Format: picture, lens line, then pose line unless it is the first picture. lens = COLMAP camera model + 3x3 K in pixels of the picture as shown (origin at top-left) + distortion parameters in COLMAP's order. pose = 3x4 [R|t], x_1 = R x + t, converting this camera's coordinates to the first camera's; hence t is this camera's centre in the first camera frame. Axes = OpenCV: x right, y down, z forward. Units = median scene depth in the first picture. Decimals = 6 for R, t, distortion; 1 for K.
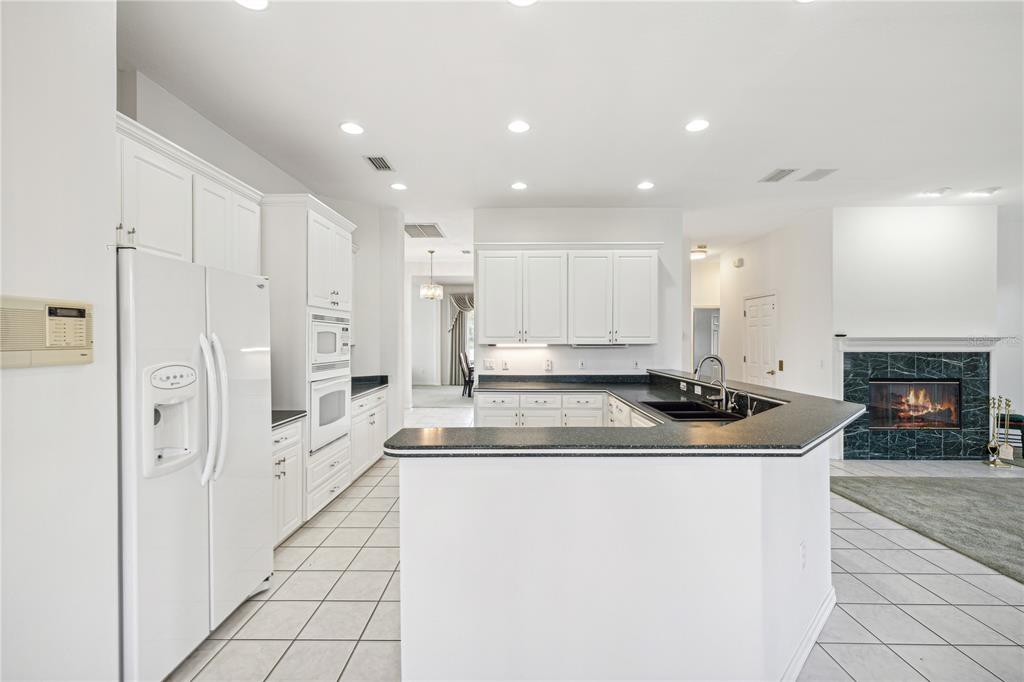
lens RADIAL K [[426.6, 0, 520.9], [0, 426.6, 341.9], [0, 0, 1]] dist [0.002019, 0.000039]
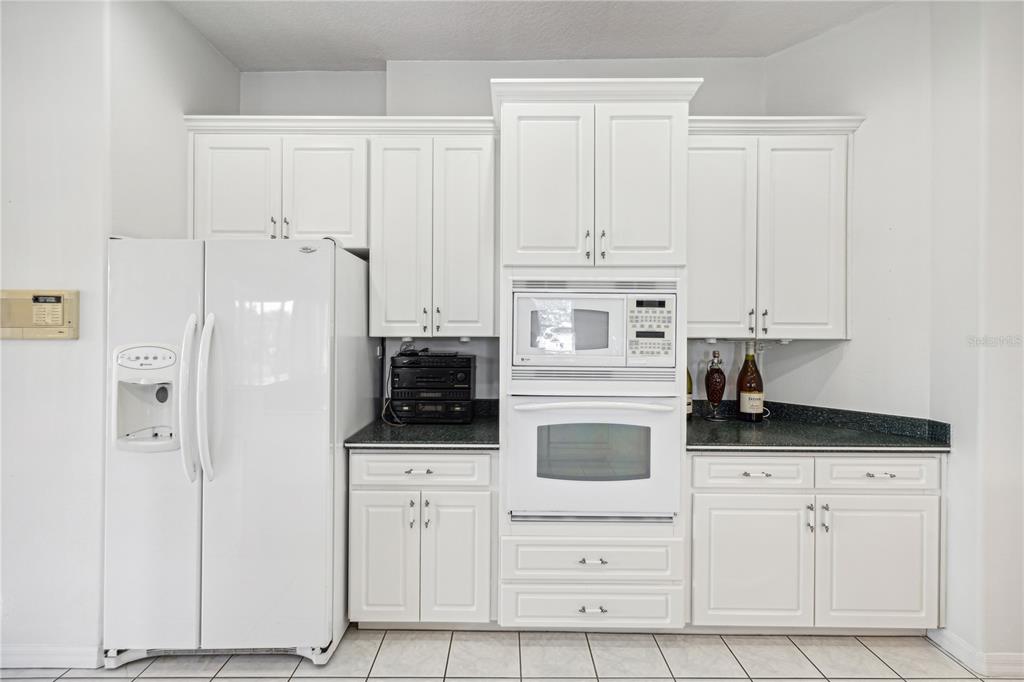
lens RADIAL K [[440.1, 0, 507.7], [0, 440.1, 334.4], [0, 0, 1]] dist [0.014244, 0.000126]
pose [[-0.010890, 0.006673, -0.999918, 0.073753], [-0.011287, 0.999913, 0.006796, 0.003462], [0.999877, 0.011360, -0.010814, 0.619317]]
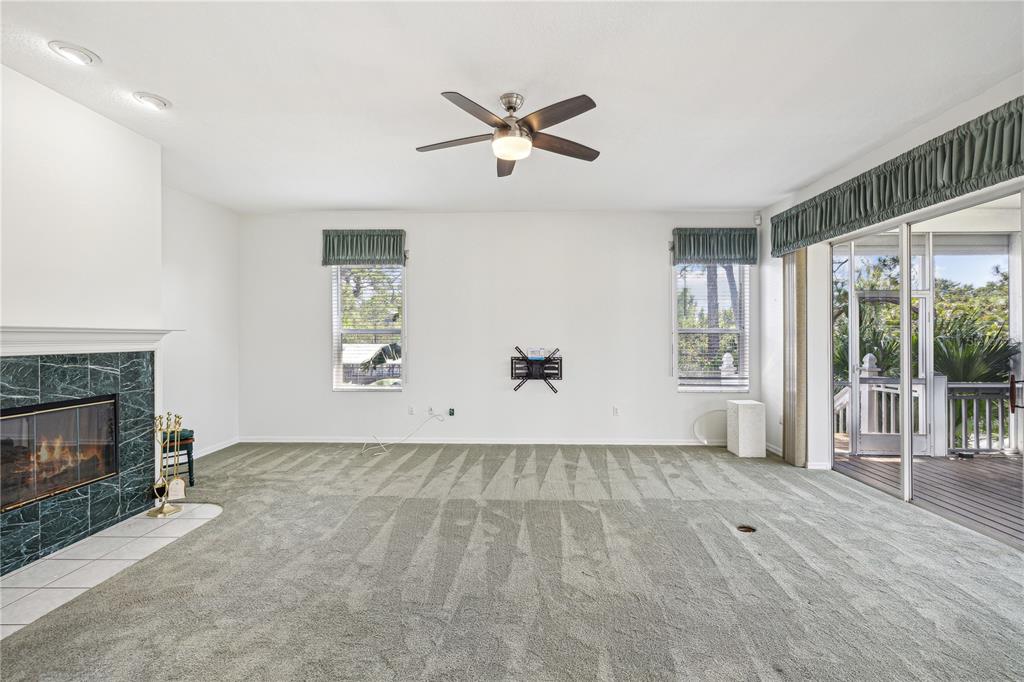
lens RADIAL K [[438.7, 0, 508.5], [0, 438.7, 339.7], [0, 0, 1]] dist [0.001862, 0.000640]
pose [[0.023130, -0.003647, 0.999726, 0.394913], [0.004886, 0.999982, 0.003535, 0.005763], [-0.999721, 0.004803, 0.023147, 0.407791]]
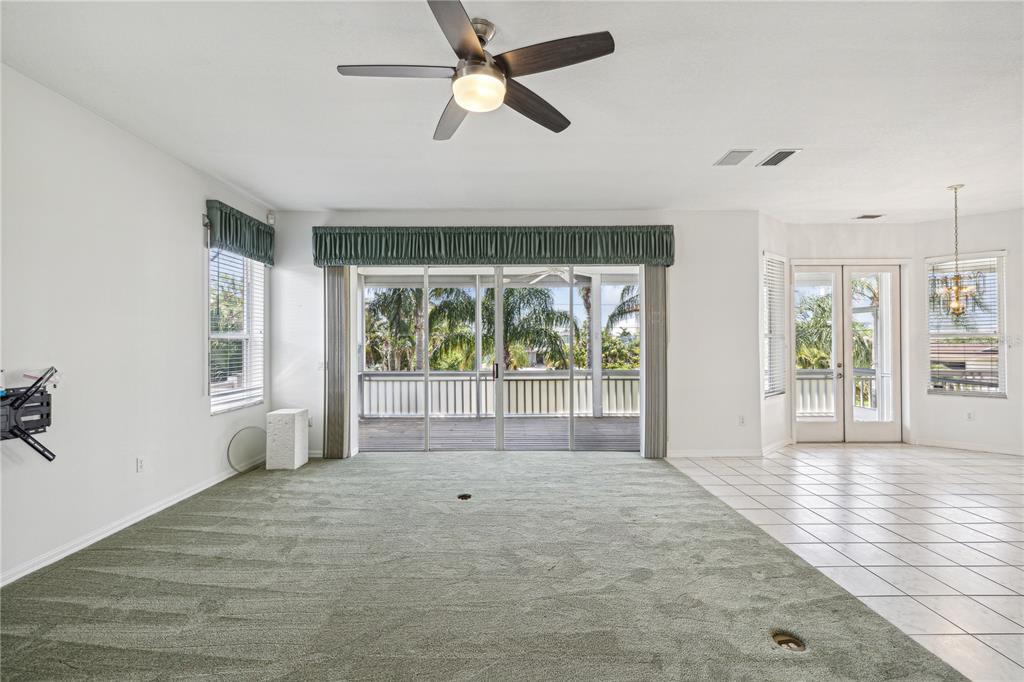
lens RADIAL K [[438.7, 0, 508.5], [0, 438.7, 339.7], [0, 0, 1]] dist [0.001862, 0.000640]
pose [[-0.999997, 0.001094, -0.002221, 0.954416], [0.001088, 0.999995, 0.003049, -0.003087], [0.002224, 0.003046, -0.999993, 0.857772]]
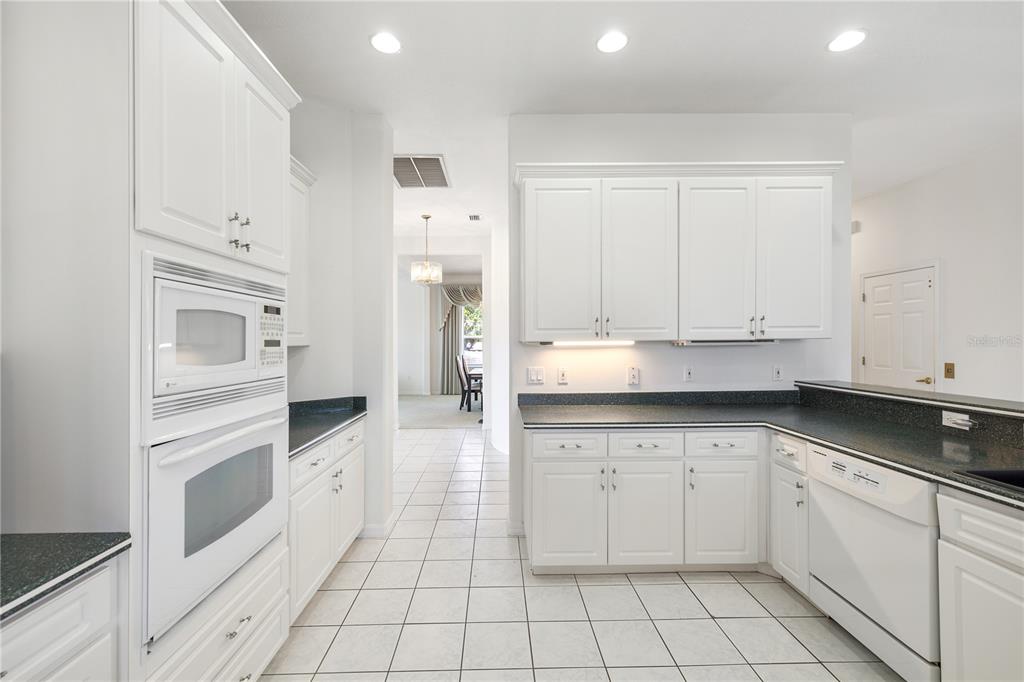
lens RADIAL K [[440.1, 0, 507.7], [0, 440.1, 334.4], [0, 0, 1]] dist [0.014244, 0.000126]
pose [[0.999924, -0.009712, 0.007634, -0.119626], [0.009863, 0.999751, -0.019995, 0.006643], [-0.007438, 0.020069, 0.999771, 0.385070]]
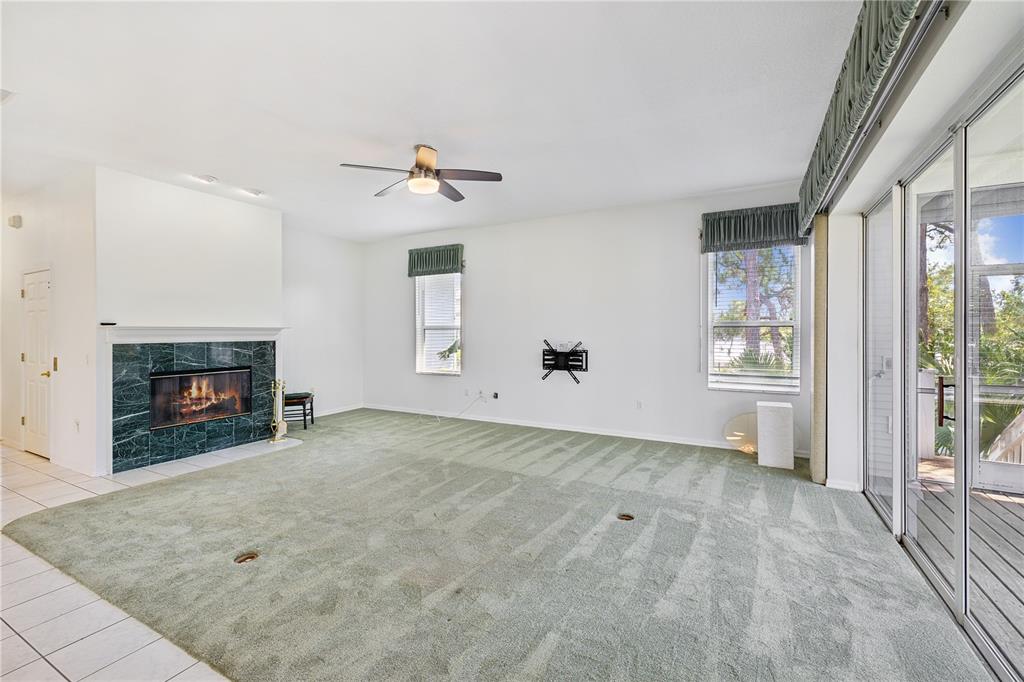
lens RADIAL K [[430.9, 0, 496.6], [0, 430.9, 335.6], [0, 0, 1]] dist [0.002973, 0.000004]
pose [[0.482736, -0.006871, 0.875739, 0.386071], [0.007435, 0.999965, 0.003748, 0.010097], [-0.875734, 0.004702, 0.482771, -0.058427]]
